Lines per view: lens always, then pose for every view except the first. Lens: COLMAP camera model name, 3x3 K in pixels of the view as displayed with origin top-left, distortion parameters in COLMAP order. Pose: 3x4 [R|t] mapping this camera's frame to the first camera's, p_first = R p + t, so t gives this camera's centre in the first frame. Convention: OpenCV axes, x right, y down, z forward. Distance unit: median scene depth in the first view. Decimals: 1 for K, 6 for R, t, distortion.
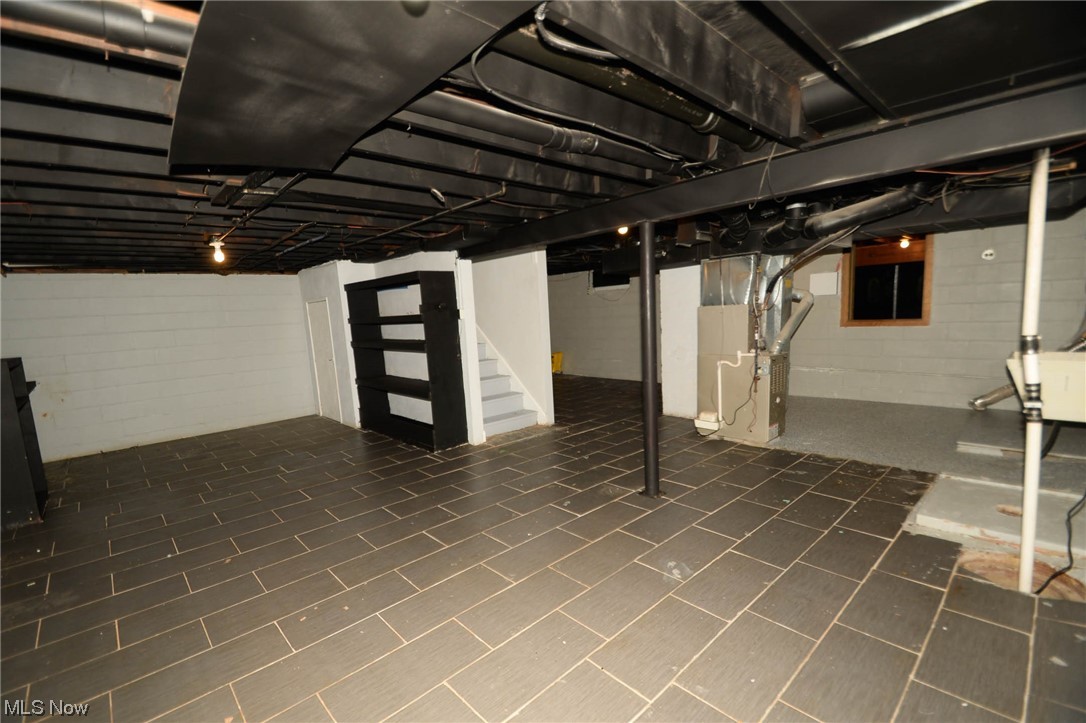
lens RADIAL K [[486.7, 0, 541.8], [0, 486.7, 379.5], [0, 0, 1]] dist [-0.000209, -0.000055]
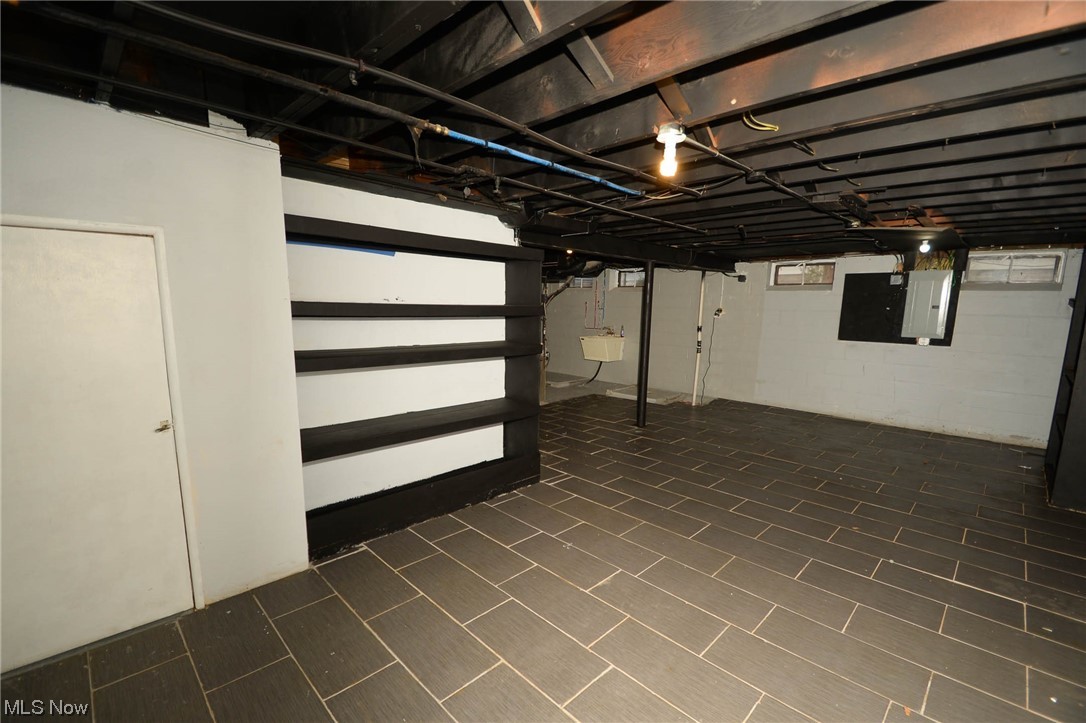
lens RADIAL K [[472.7, 0, 541.1], [0, 472.7, 380.8], [0, 0, 1]] dist [-0.000749, -0.000045]
pose [[-0.045060, -0.103598, 0.993598, -1.073191], [0.125152, 0.986187, 0.108501, -0.104122], [-0.991114, 0.129240, -0.031472, 1.106066]]
